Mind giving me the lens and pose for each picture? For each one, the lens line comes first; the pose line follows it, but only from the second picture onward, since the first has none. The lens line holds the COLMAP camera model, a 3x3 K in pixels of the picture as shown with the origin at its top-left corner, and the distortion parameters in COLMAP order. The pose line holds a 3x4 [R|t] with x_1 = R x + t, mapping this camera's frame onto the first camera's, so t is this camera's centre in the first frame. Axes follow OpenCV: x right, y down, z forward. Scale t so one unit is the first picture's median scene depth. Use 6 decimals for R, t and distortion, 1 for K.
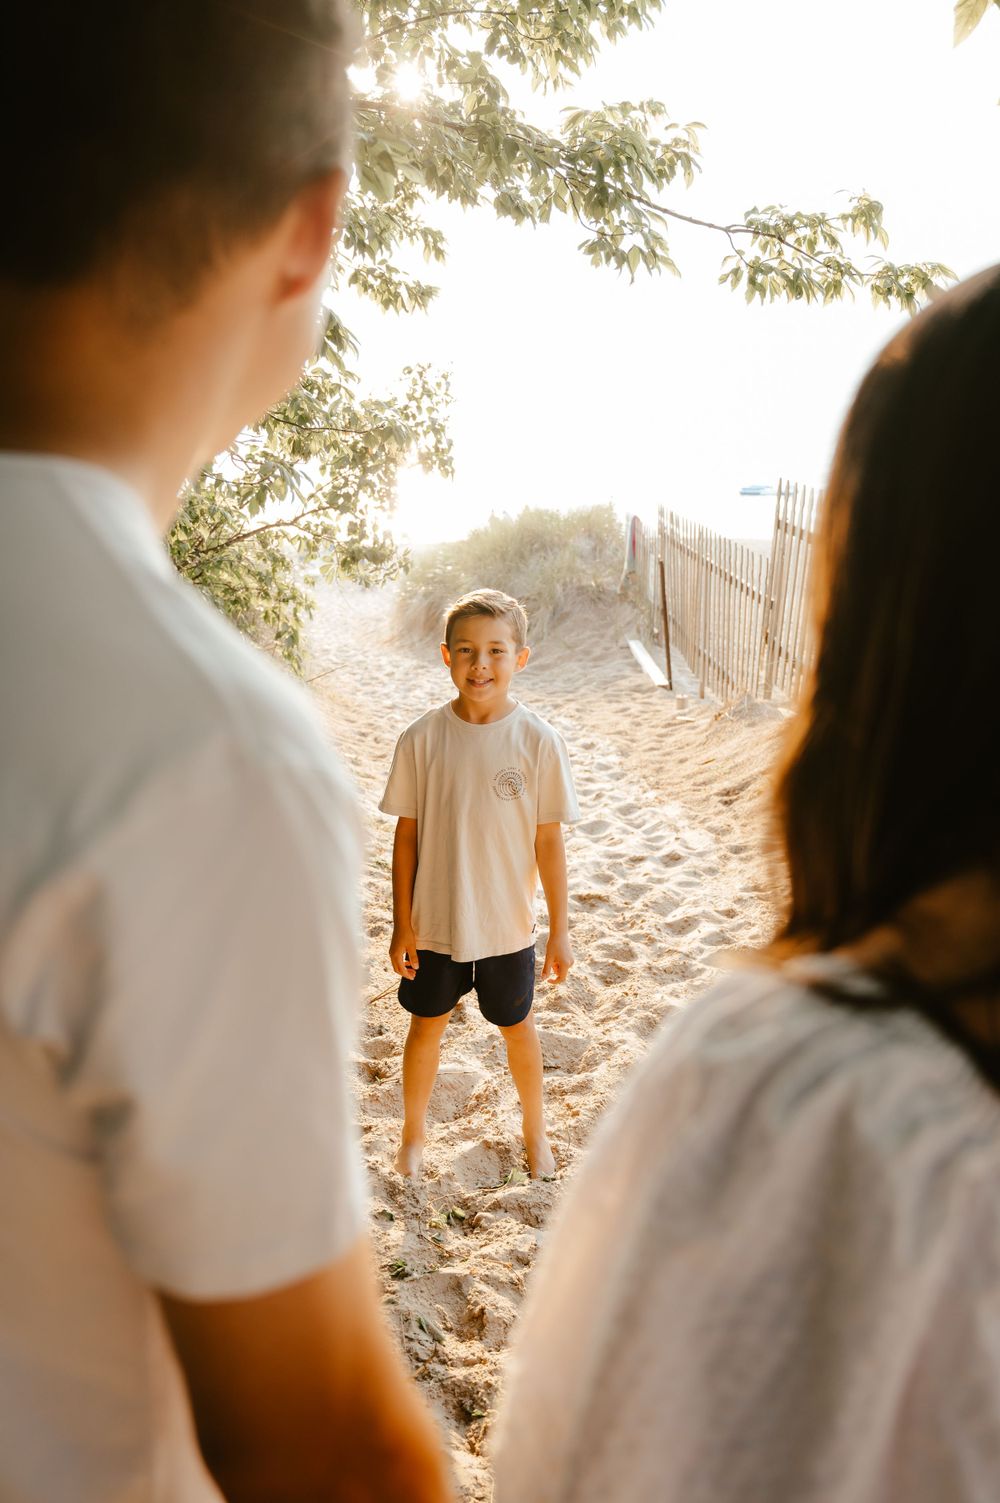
lens RADIAL K [[1410.6, 0, 507.0], [0, 1410.6, 758.5], [0, 0, 1]] dist [0.000927, 0.005065]
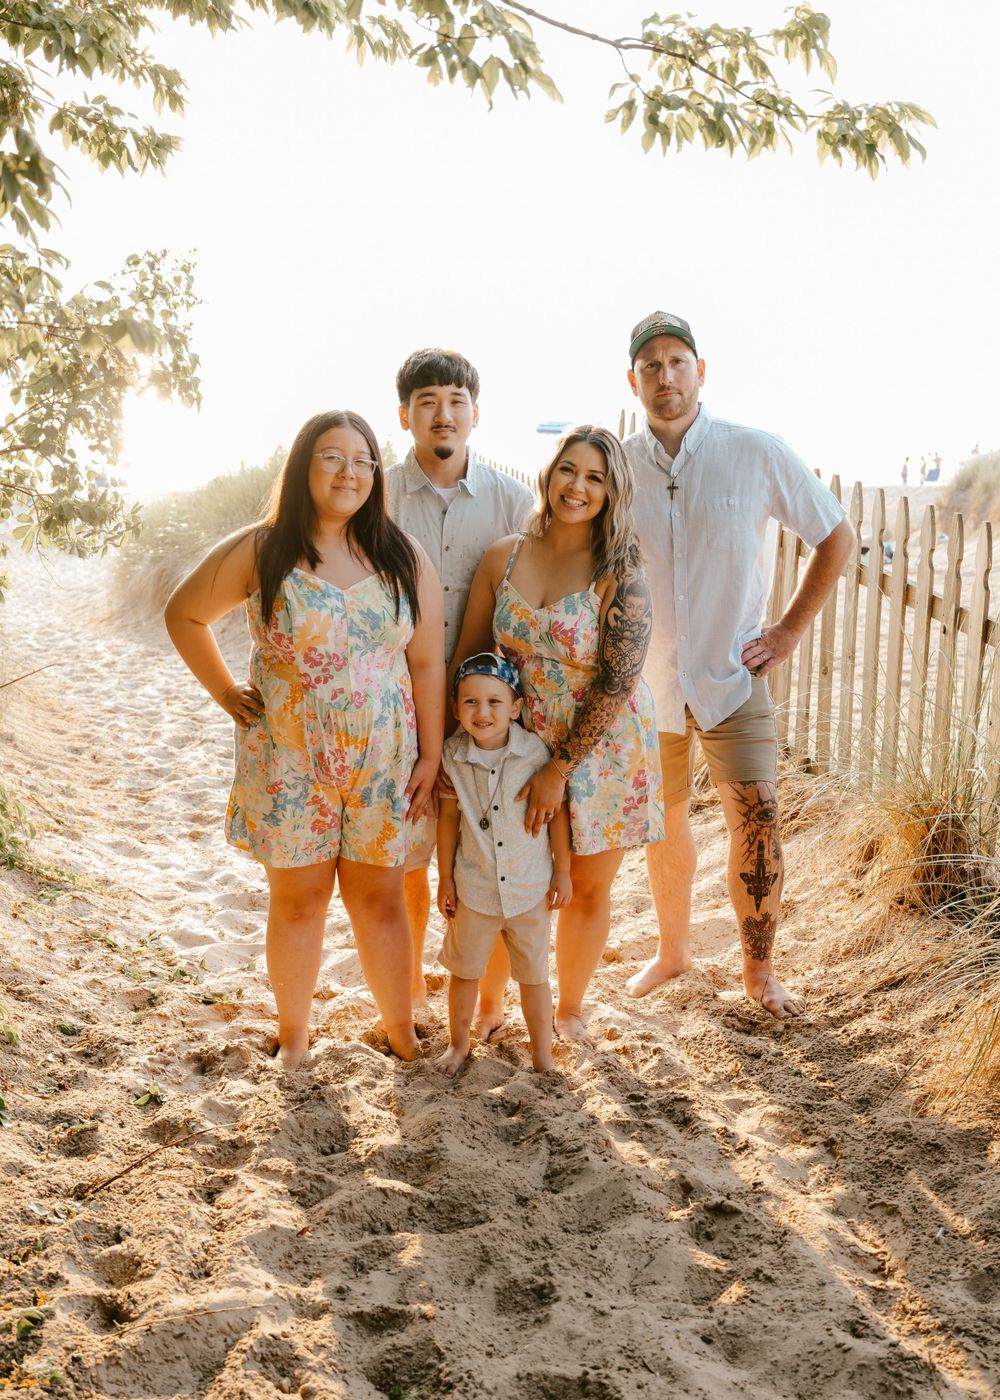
lens RADIAL K [[1748.4, 0, 500.0], [0, 1748.4, 700.0], [0, 0, 1]] dist [-0.004808, 0.018026]
pose [[0.990288, -0.018598, 0.137782, -0.014666], [0.023162, 0.999232, -0.031597, -0.019052], [-0.137088, 0.034481, 0.989959, 0.111169]]
